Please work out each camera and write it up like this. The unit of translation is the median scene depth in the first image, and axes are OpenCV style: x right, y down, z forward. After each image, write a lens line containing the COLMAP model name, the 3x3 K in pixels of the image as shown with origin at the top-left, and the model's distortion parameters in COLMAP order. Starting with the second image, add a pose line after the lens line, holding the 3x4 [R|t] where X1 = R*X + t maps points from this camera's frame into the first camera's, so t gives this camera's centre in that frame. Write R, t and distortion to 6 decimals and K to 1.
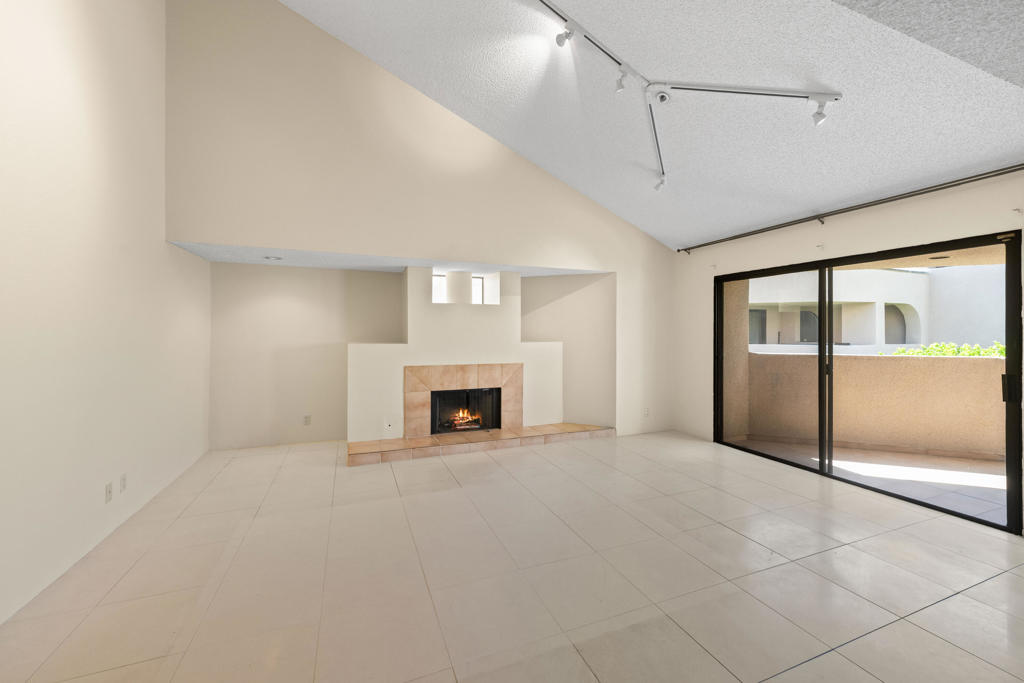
lens RADIAL K [[403.3, 0, 517.8], [0, 403.3, 333.9], [0, 0, 1]] dist [0.009727, -0.001806]
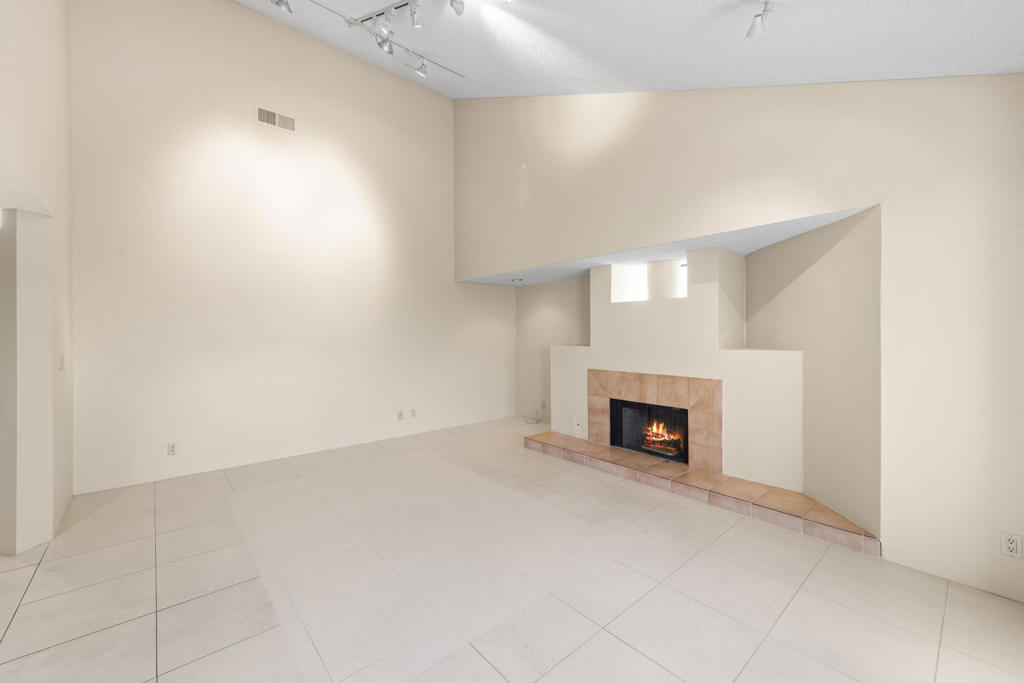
lens RADIAL K [[403.3, 0, 512.8], [0, 403.3, 338.2], [0, 0, 1]] dist [0.009727, -0.001806]
pose [[0.331857, 0.005950, -0.943311, 0.589734], [-0.003966, 0.999980, 0.004913, 0.000112], [0.943321, 0.002110, 0.331874, 0.484617]]
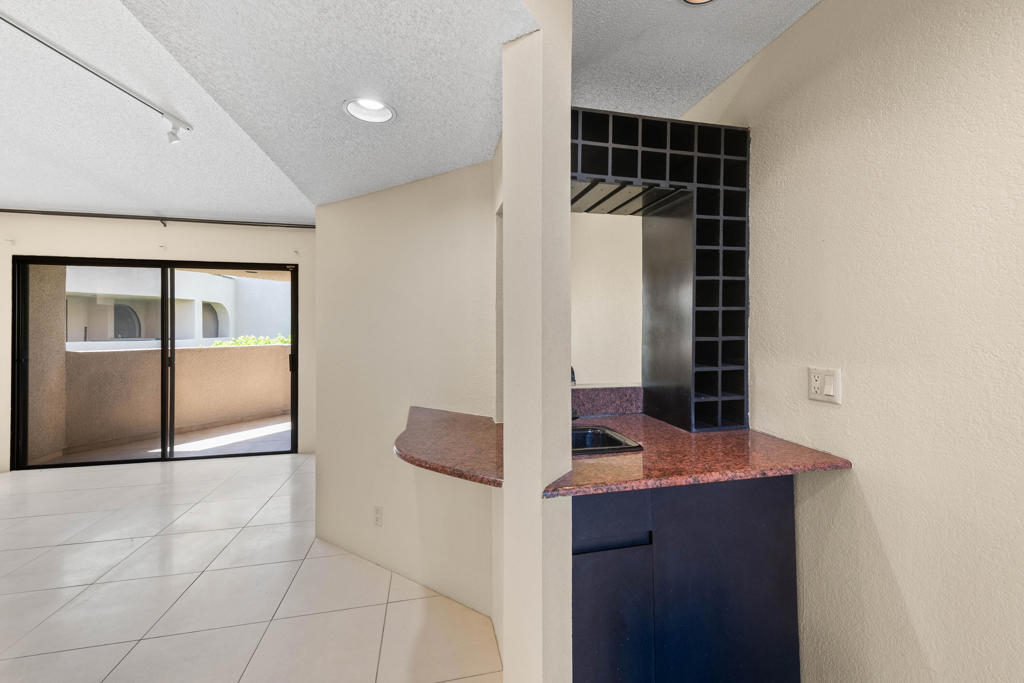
lens RADIAL K [[403.3, 0, 518.0], [0, 403.3, 322.0], [0, 0, 1]] dist [0.009727, -0.001806]
pose [[0.160187, 0.013027, 0.987001, -0.120218], [0.003502, 0.999899, -0.013765, -0.000673], [-0.987080, 0.005662, 0.160126, -0.069860]]
